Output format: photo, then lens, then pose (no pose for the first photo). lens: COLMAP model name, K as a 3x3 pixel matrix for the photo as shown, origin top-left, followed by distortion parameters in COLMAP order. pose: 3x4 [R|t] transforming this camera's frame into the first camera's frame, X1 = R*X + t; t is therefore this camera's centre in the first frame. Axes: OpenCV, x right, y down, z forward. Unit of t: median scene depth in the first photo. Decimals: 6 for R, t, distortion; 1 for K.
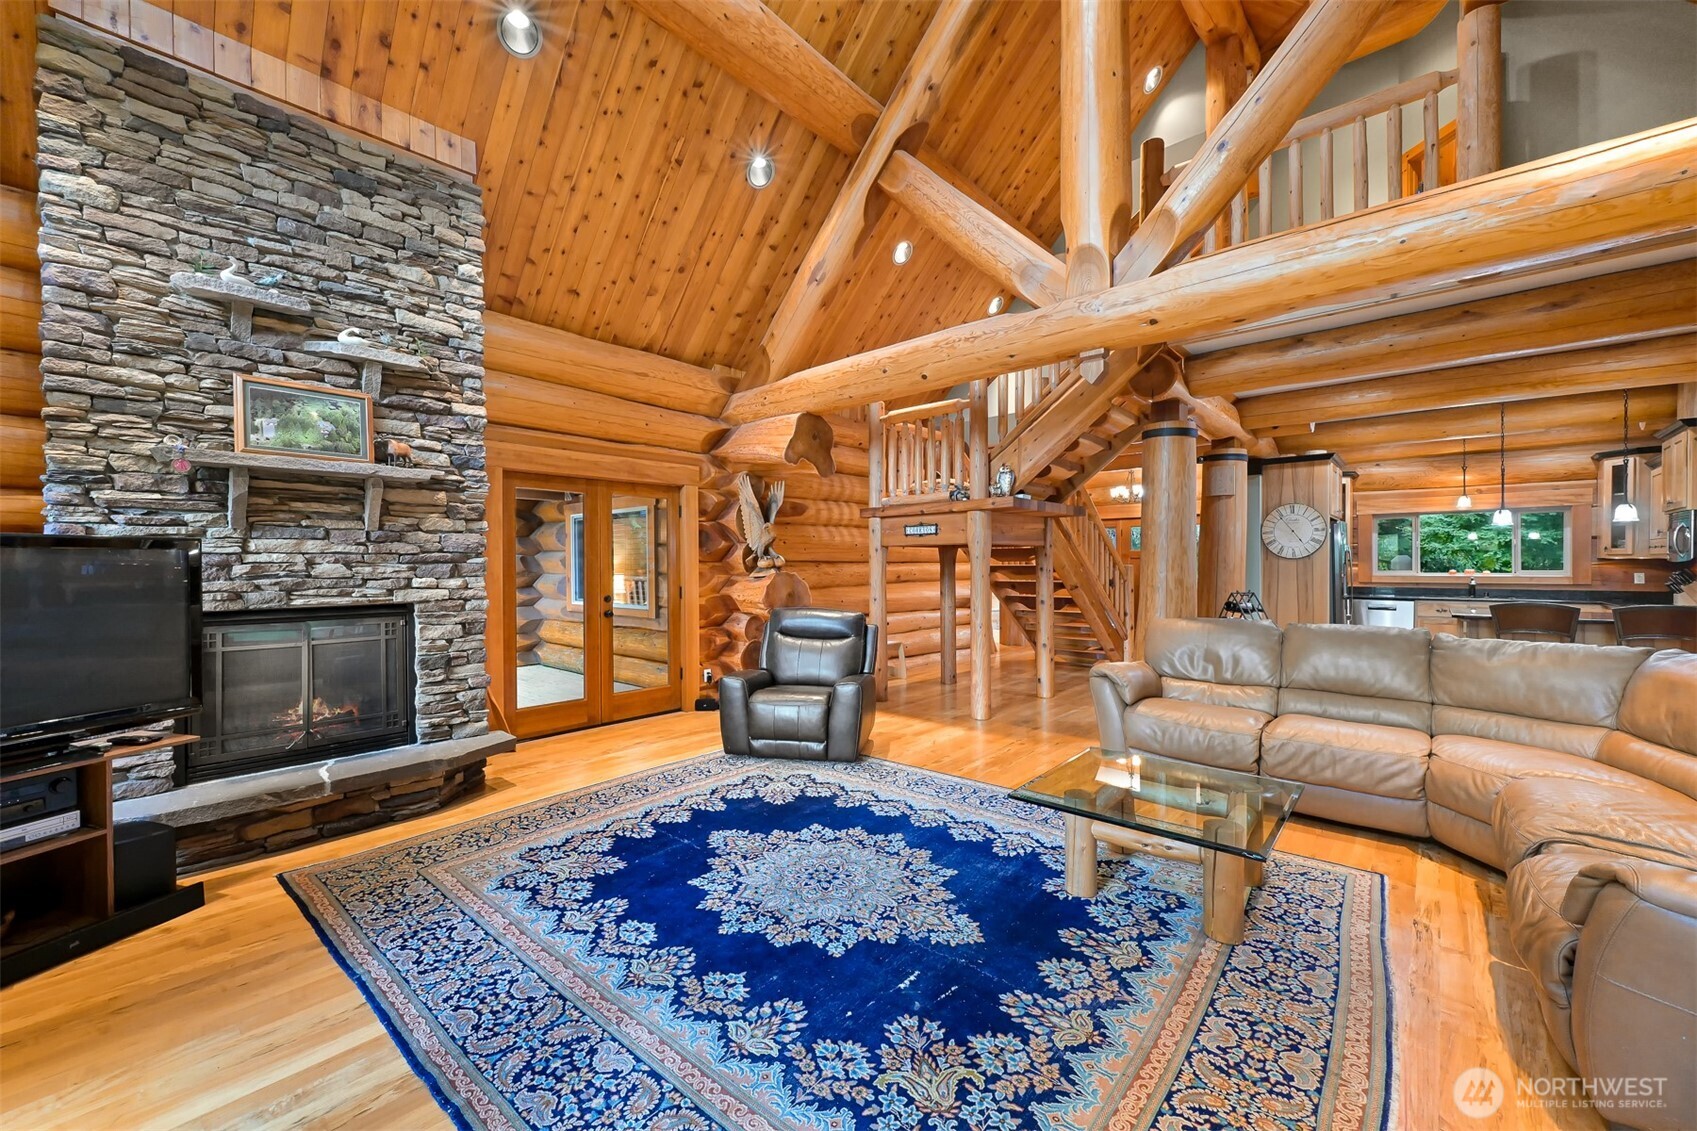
lens RADIAL K [[656.4, 0, 863.9], [0, 656.4, 566.8], [0, 0, 1]] dist [-0.000070, 0.000021]
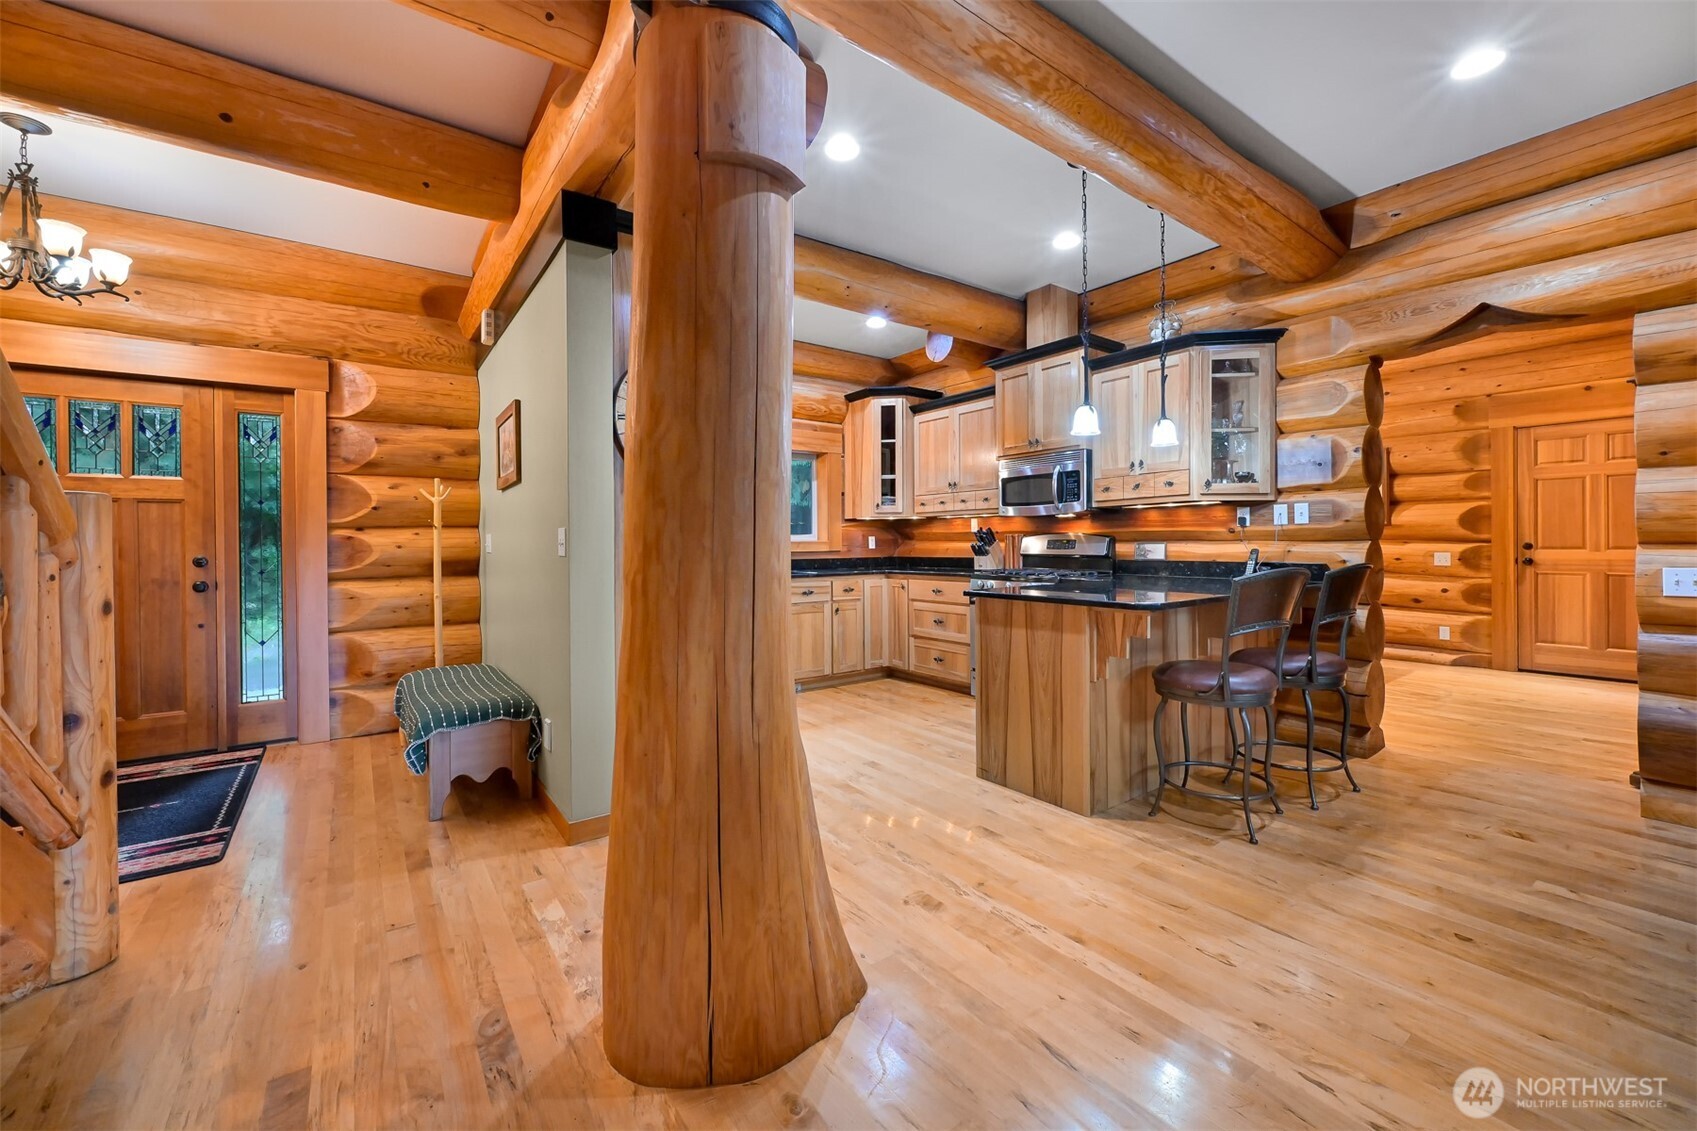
lens RADIAL K [[693.7, 0, 835.0], [0, 693.7, 546.3], [0, 0, 1]] dist [0.000388, -0.000293]
pose [[0.243363, -0.004238, 0.969926, 0.595061], [0.014320, 0.999897, 0.000776, 0.044546], [-0.969830, 0.013700, 0.243399, 1.766921]]
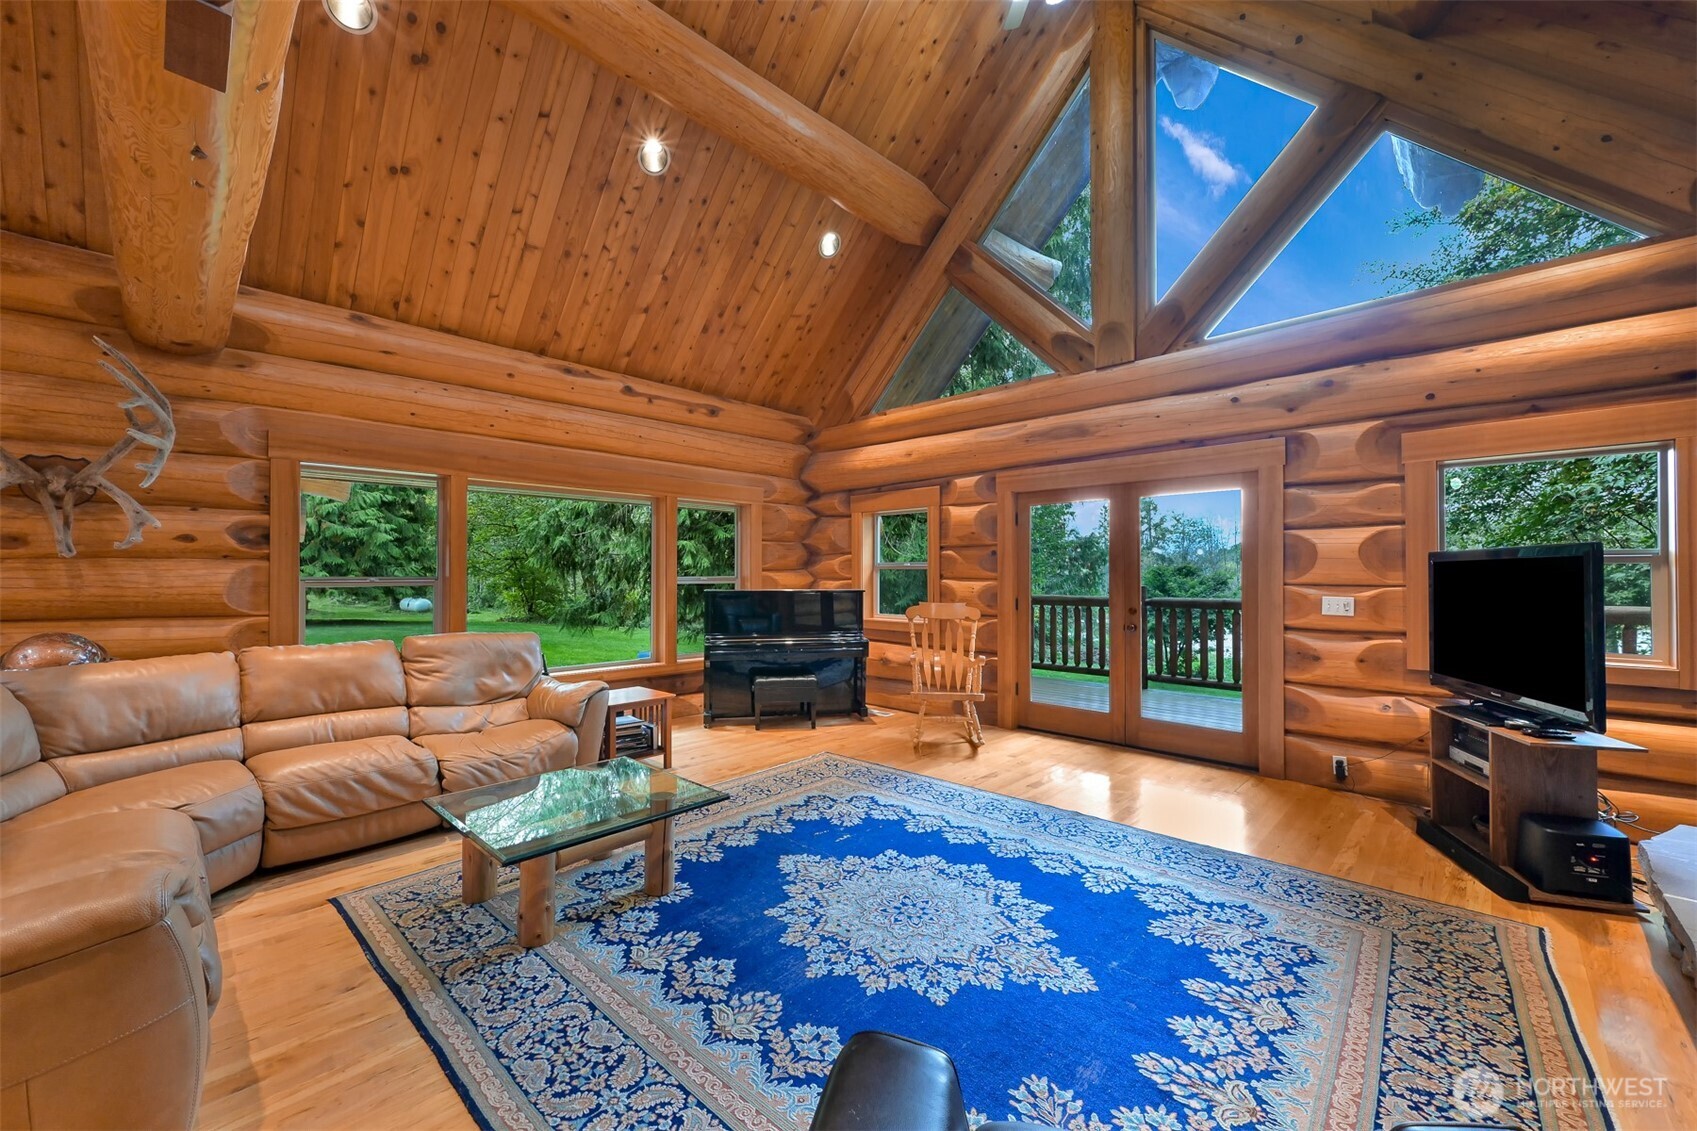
lens RADIAL K [[659.8, 0, 859.4], [0, 659.8, 567.8], [0, 0, 1]] dist [-0.001944, -0.000036]
pose [[-0.998920, 0.006164, 0.046062, -0.029612], [0.006075, 0.999979, -0.002063, -0.009472], [-0.046074, -0.001781, -0.998936, 1.639720]]
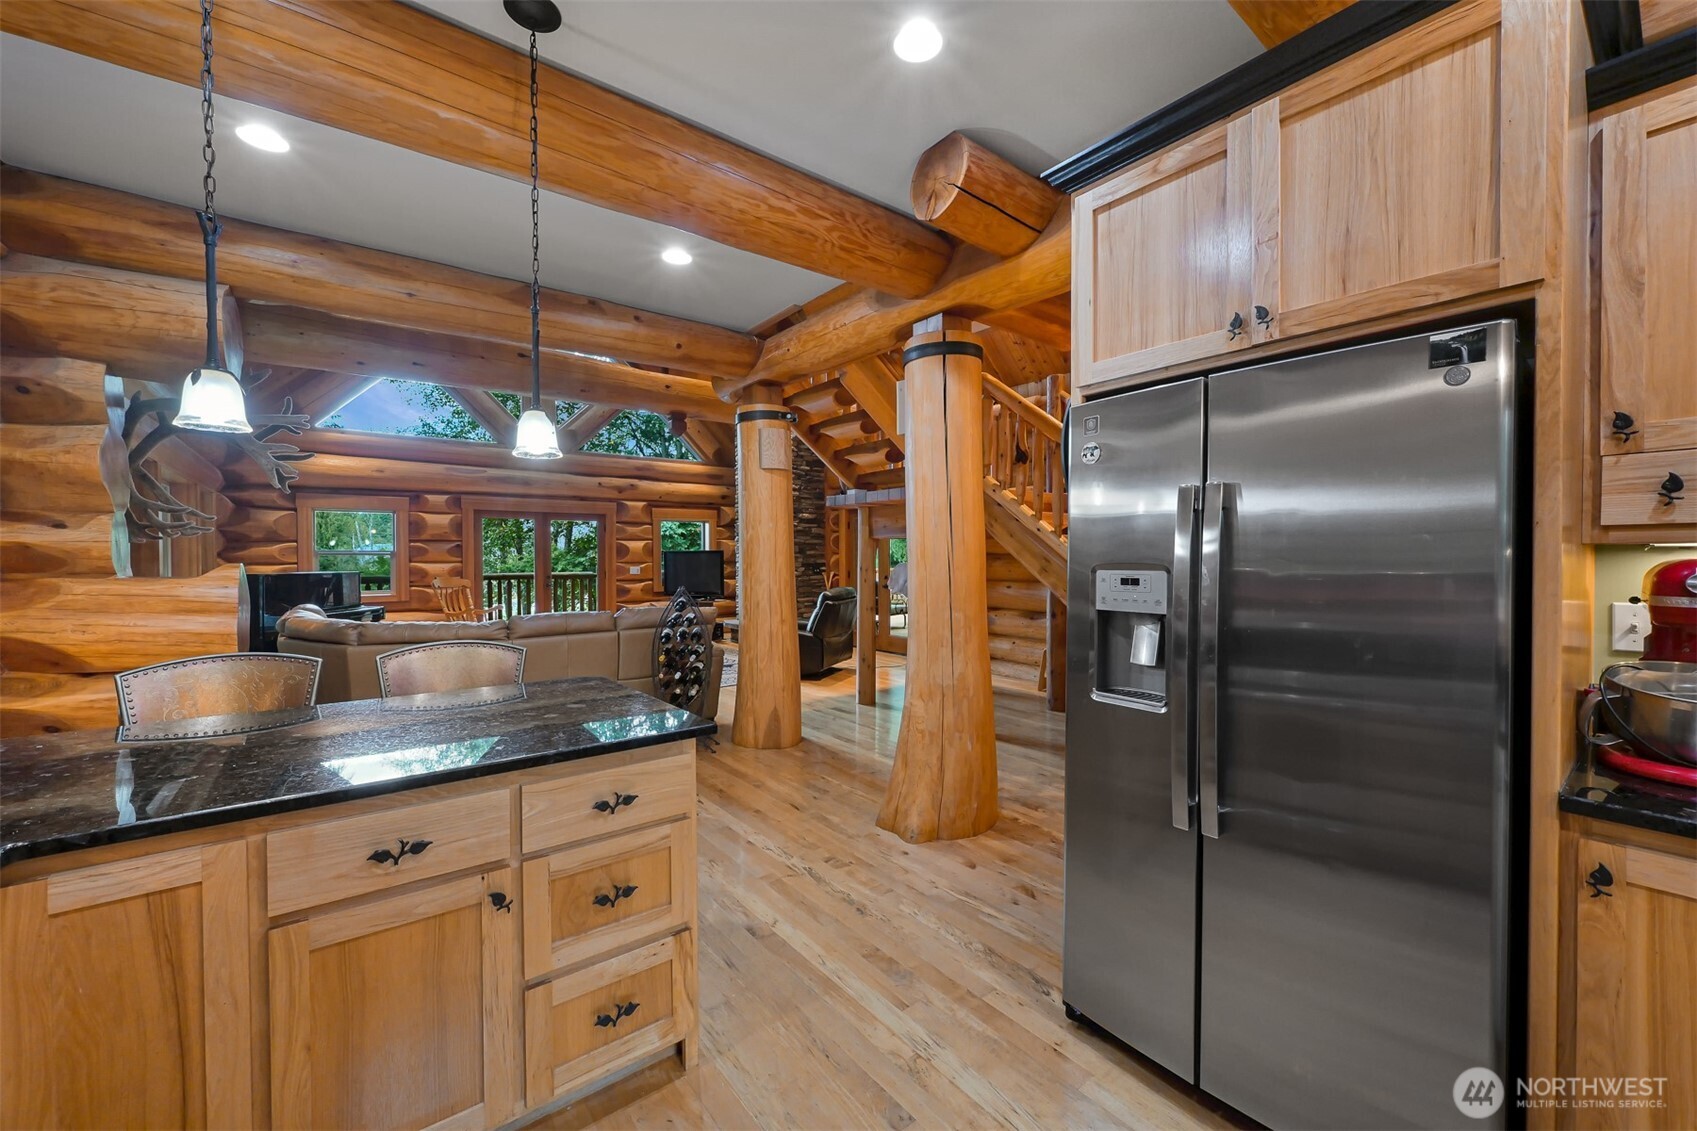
lens RADIAL K [[670.2, 0, 848.5], [0, 670.2, 565.5], [0, 0, 1]] dist [-0.000959, -0.000155]
pose [[-0.195928, 0.017164, -0.980468, 2.137411], [-0.002004, 0.999838, 0.017903, -0.020786], [0.980616, 0.005472, -0.195861, 2.039091]]
